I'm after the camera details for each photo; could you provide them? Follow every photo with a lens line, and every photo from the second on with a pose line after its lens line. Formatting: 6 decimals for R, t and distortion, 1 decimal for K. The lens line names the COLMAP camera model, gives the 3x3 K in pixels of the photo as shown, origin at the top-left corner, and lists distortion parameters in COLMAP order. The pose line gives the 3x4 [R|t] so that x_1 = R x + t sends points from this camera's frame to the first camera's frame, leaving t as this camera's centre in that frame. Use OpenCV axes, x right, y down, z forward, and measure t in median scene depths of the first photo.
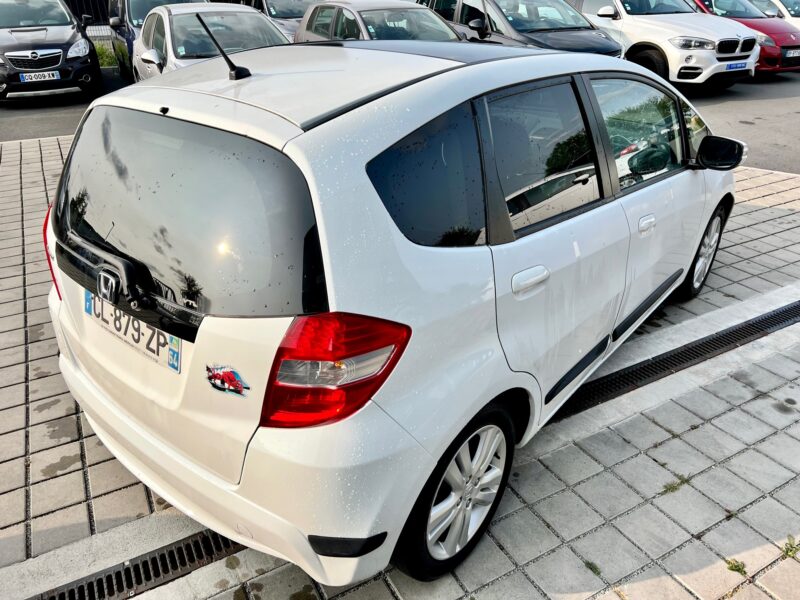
lens RADIAL K [[600.1, 0, 400.0], [0, 600.1, 300.0], [0, 0, 1]] dist [0.004367, -0.003851]
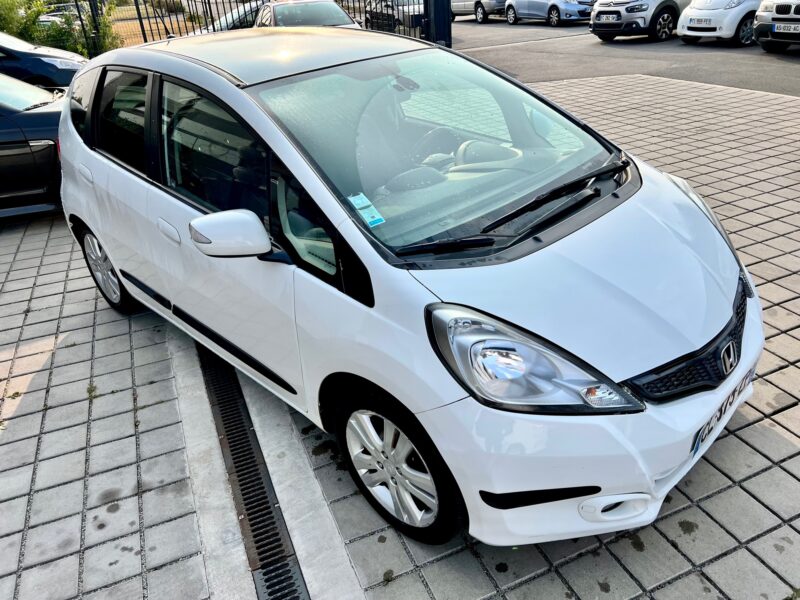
lens RADIAL K [[600.1, 0, 400.0], [0, 600.1, 300.0], [0, 0, 1]] dist [0.004367, -0.003851]
pose [[-0.092207, 0.475629, -0.874800, 1.182915], [-0.404620, 0.784842, 0.469368, -0.596007], [0.909824, 0.397241, 0.120081, 1.128112]]
